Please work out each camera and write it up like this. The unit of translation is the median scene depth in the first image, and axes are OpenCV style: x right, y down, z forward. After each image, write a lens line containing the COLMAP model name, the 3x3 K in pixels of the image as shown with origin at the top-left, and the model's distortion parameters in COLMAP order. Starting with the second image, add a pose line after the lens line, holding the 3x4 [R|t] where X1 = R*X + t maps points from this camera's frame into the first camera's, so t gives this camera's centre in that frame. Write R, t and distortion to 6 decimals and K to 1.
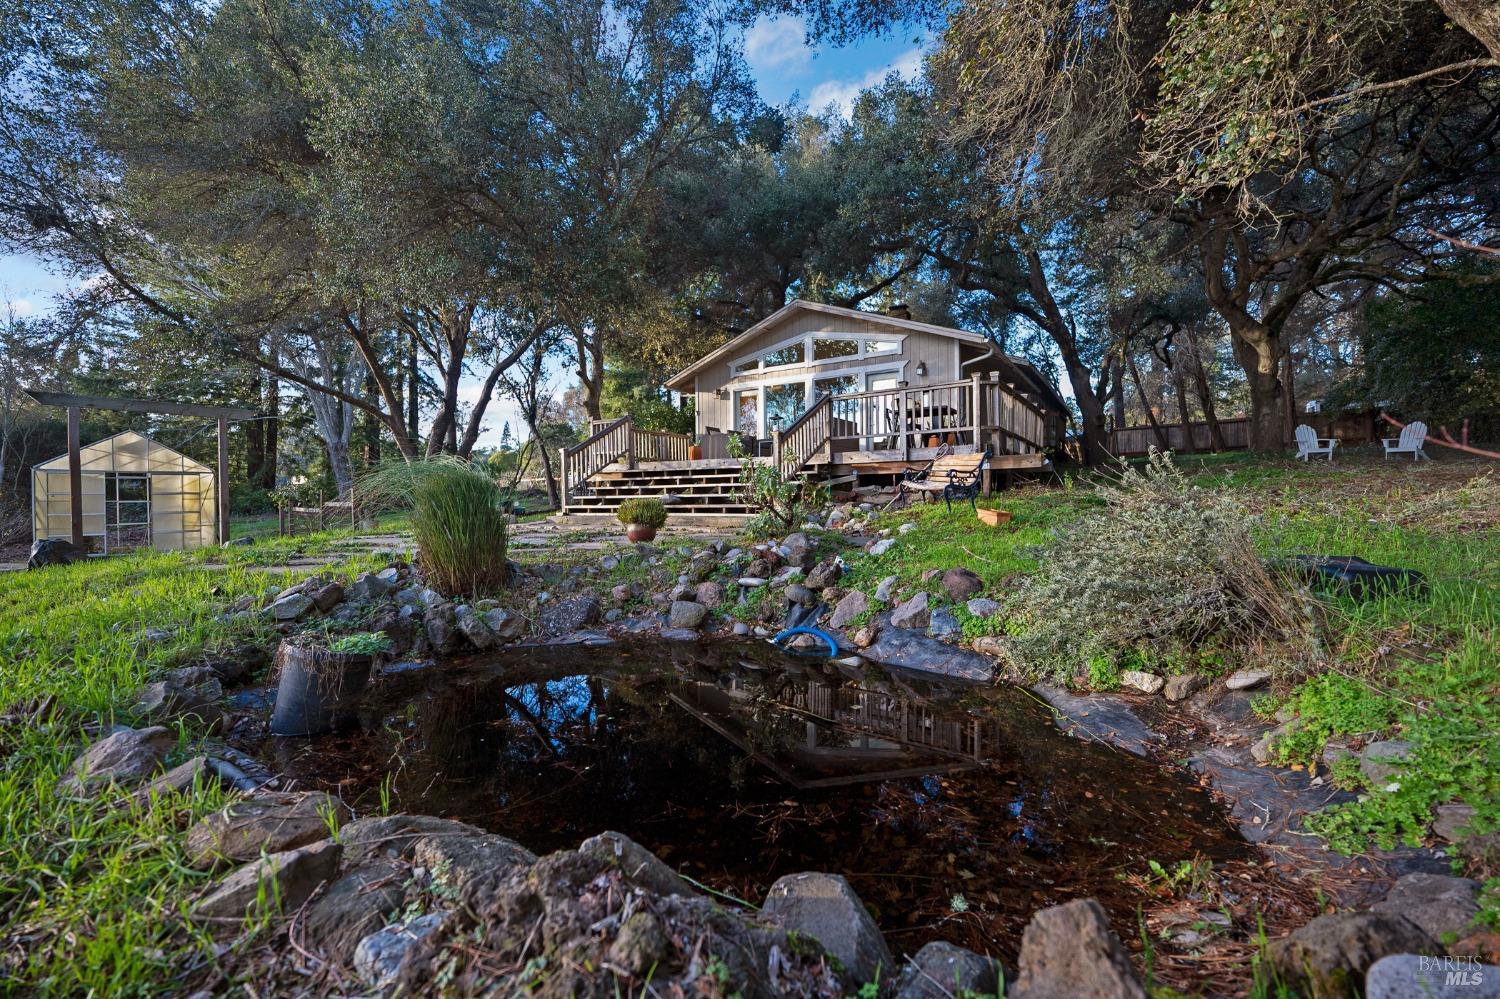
lens RADIAL K [[597.2, 0, 750.0], [0, 597.2, 499.5], [0, 0, 1]] dist [-0.000988, 0.000065]
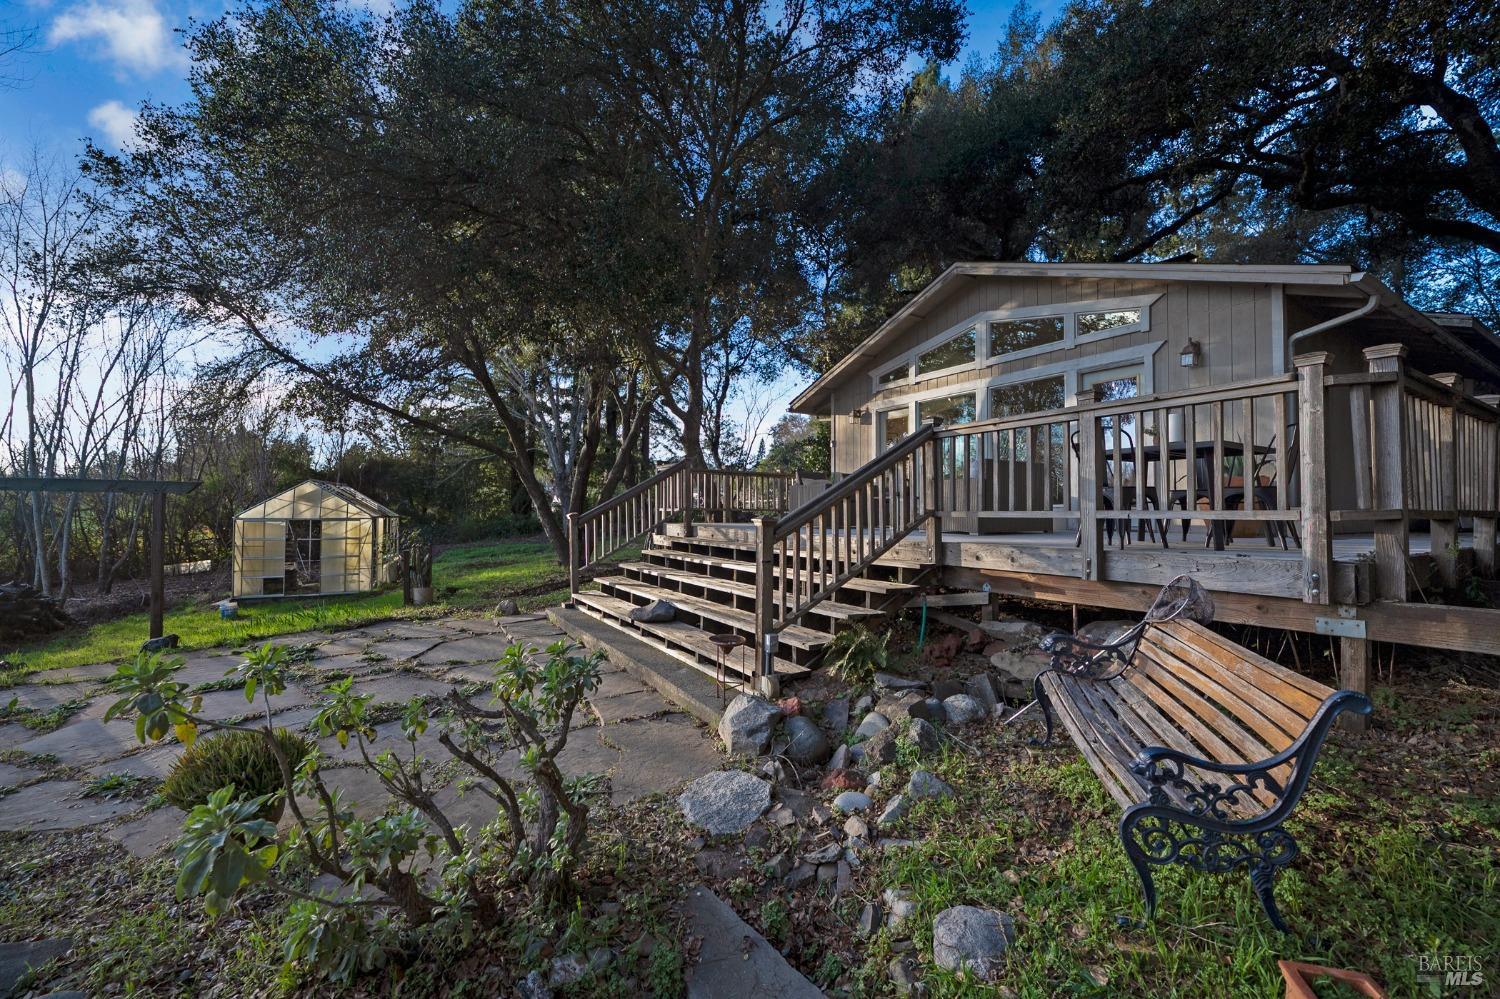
lens RADIAL K [[597.2, 0, 750.0], [0, 597.2, 499.5], [0, 0, 1]] dist [-0.000988, 0.000065]
pose [[0.910463, 0.004885, -0.413561, 0.138168], [-0.012933, 0.999778, -0.016663, -0.072203], [0.413388, 0.020520, 0.910324, 0.338136]]
